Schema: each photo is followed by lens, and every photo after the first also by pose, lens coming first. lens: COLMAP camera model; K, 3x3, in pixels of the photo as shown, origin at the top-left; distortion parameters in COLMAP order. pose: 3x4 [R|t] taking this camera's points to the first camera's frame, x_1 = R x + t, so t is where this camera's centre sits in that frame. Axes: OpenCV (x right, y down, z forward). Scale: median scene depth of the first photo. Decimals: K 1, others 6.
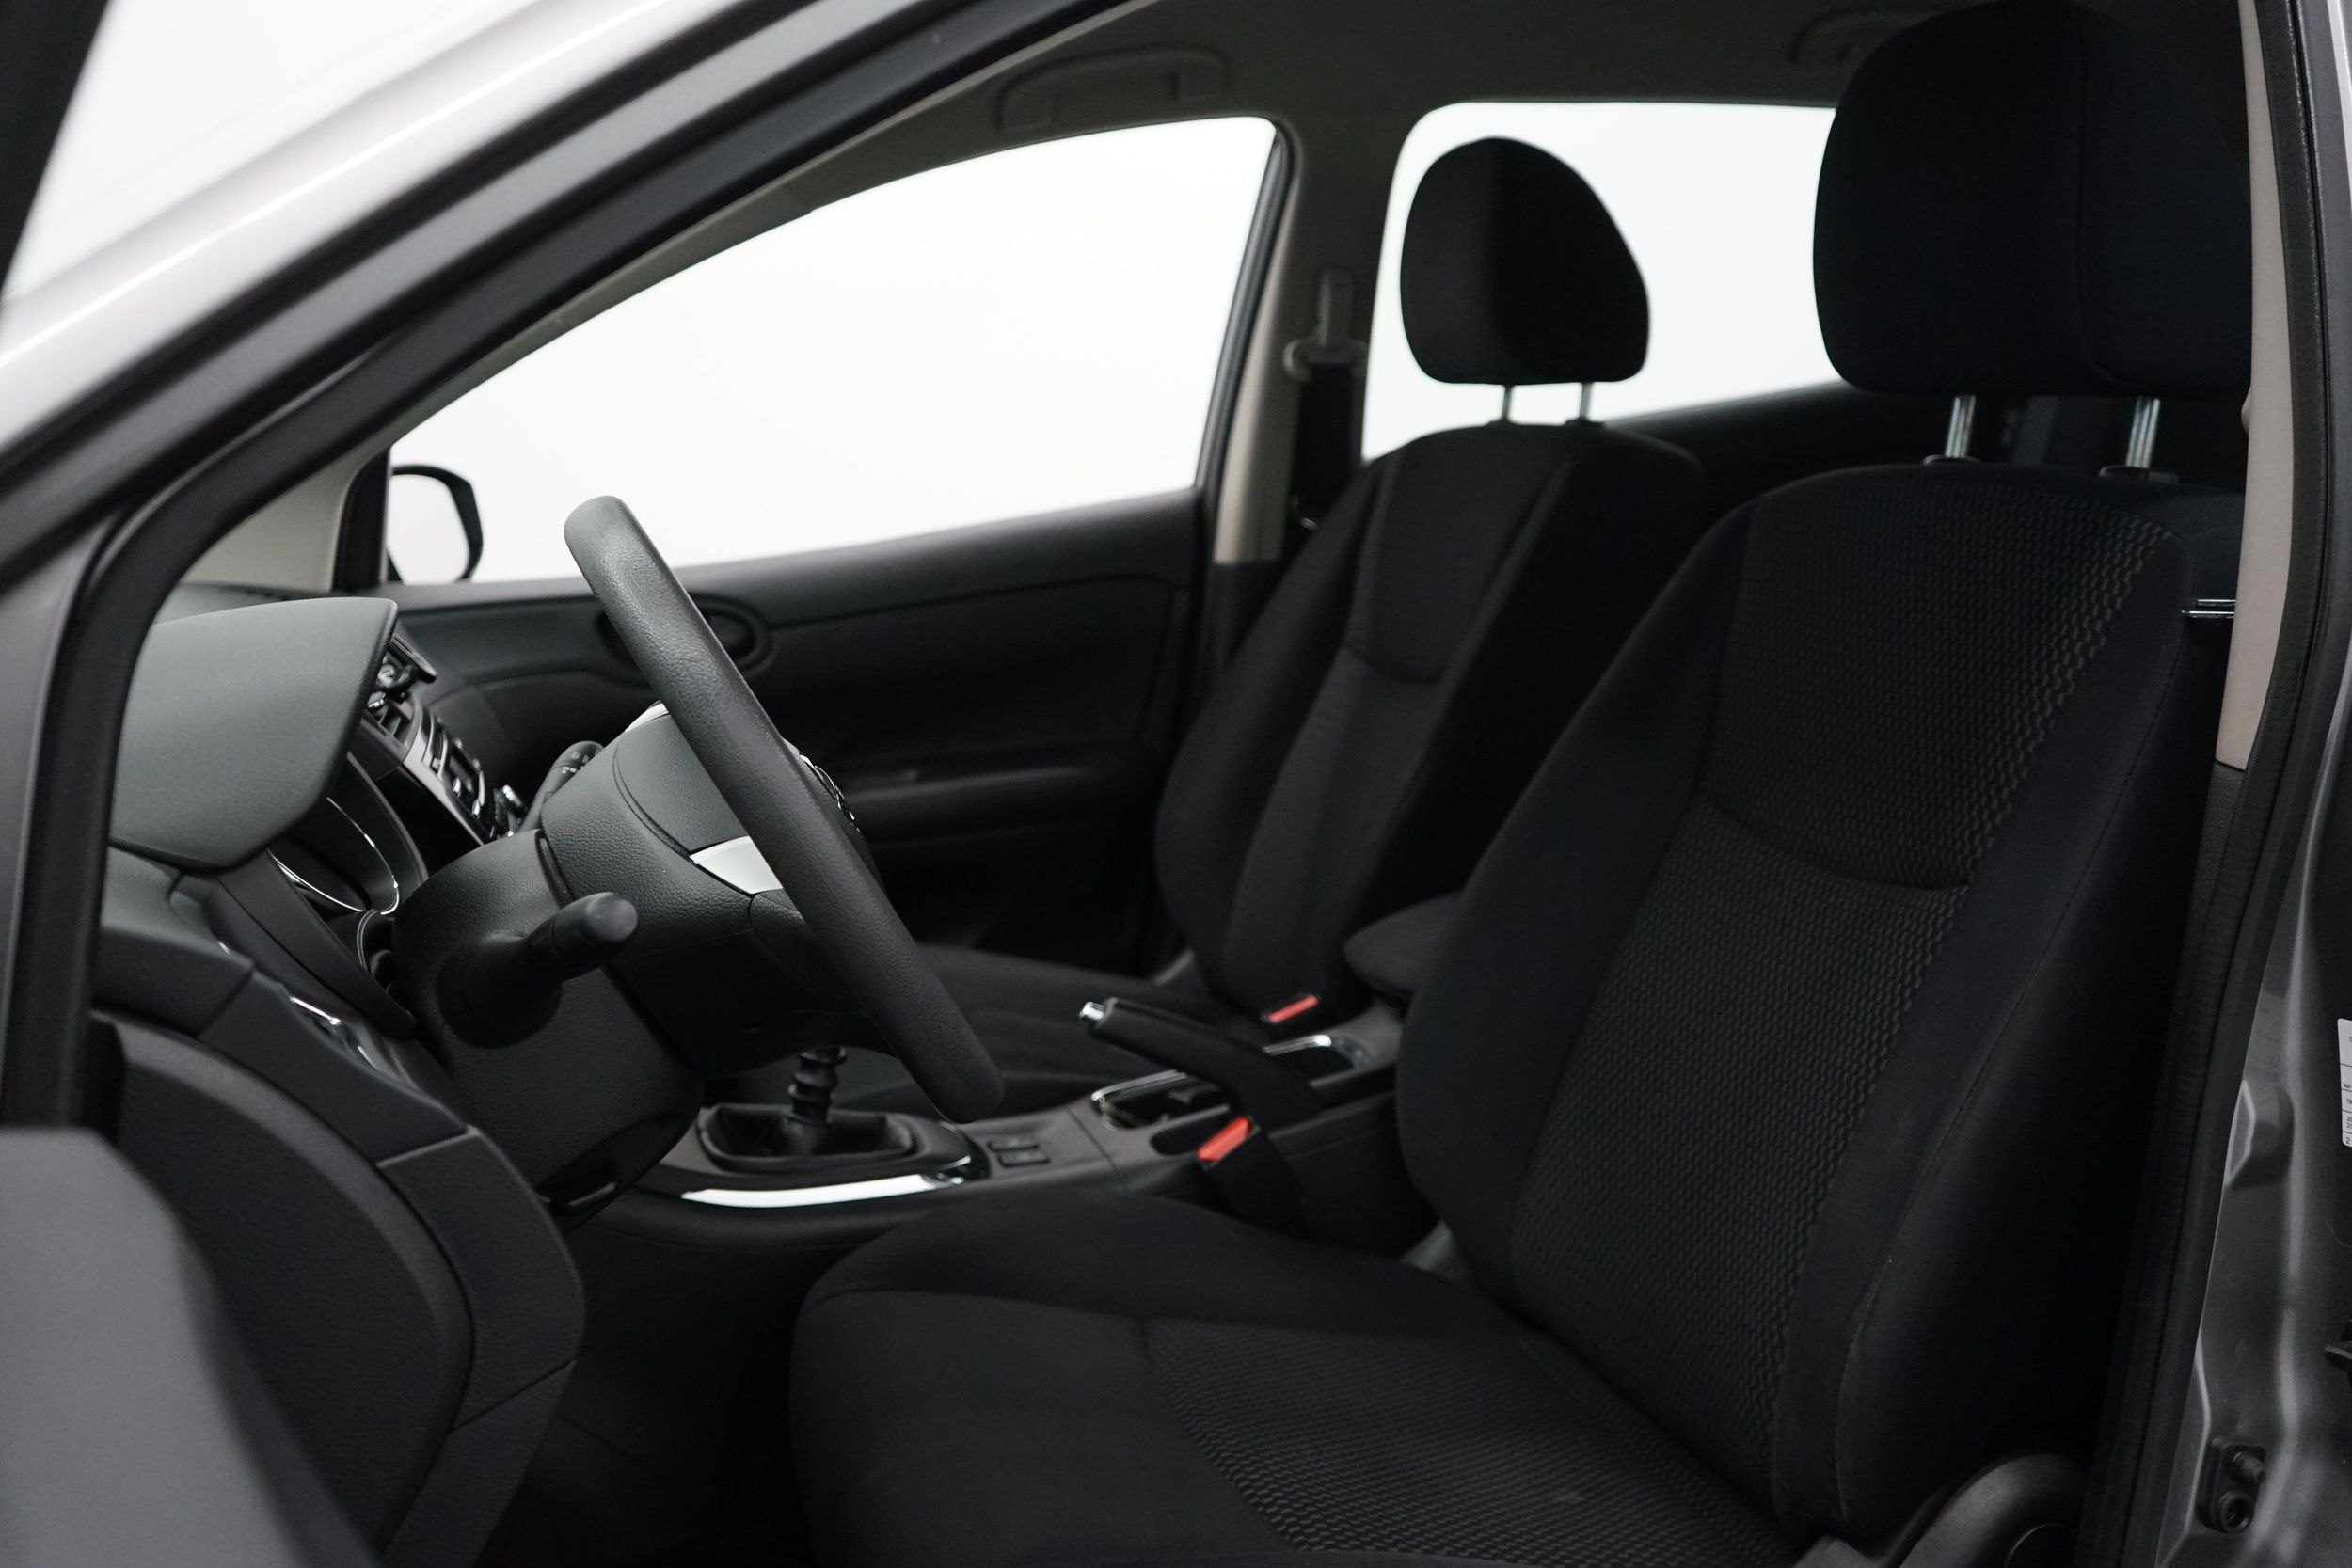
lens RADIAL K [[2013.3, 0, 1172.1], [0, 2013.3, 773.7], [0, 0, 1]] dist [-0.020906, -0.005118]
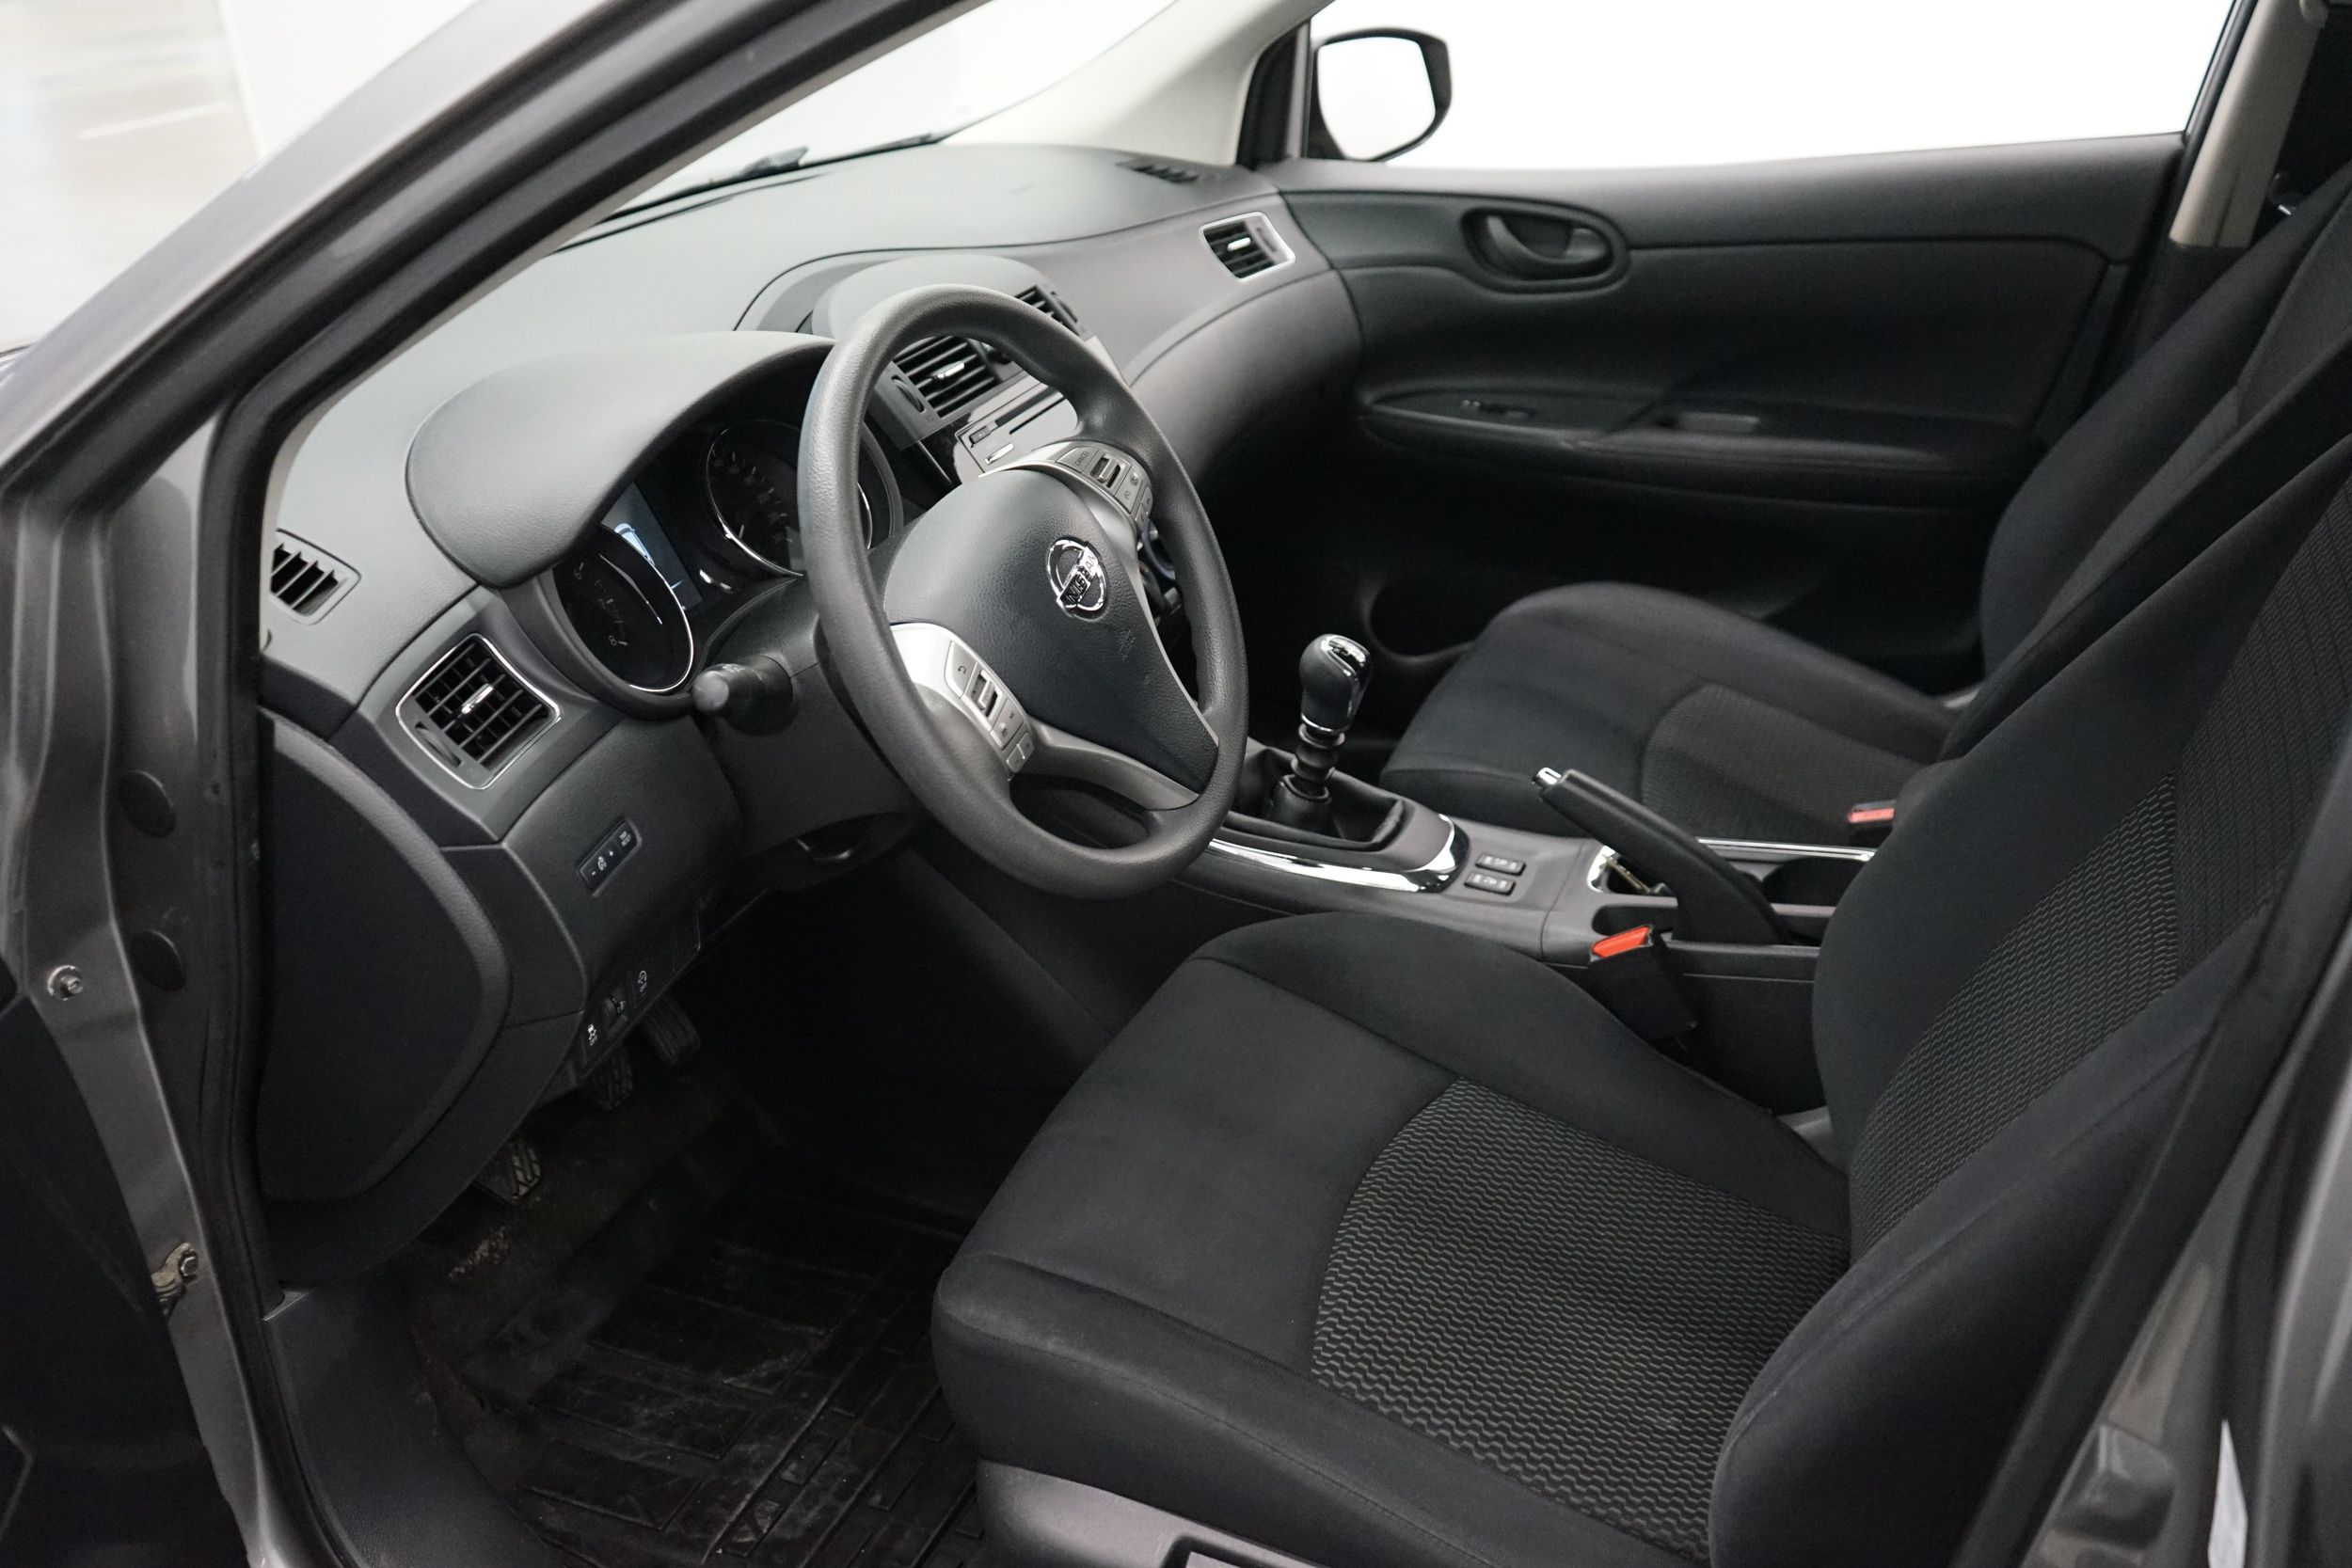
lens RADIAL K [[2013.3, 0, 1180.0], [0, 2013.3, 794.2], [0, 0, 1]] dist [-0.020906, -0.005118]
pose [[0.749763, 0.316536, -0.581086, 0.294939], [-0.122552, 0.929395, 0.348145, -0.144291], [0.650259, -0.189813, 0.735618, 0.103215]]
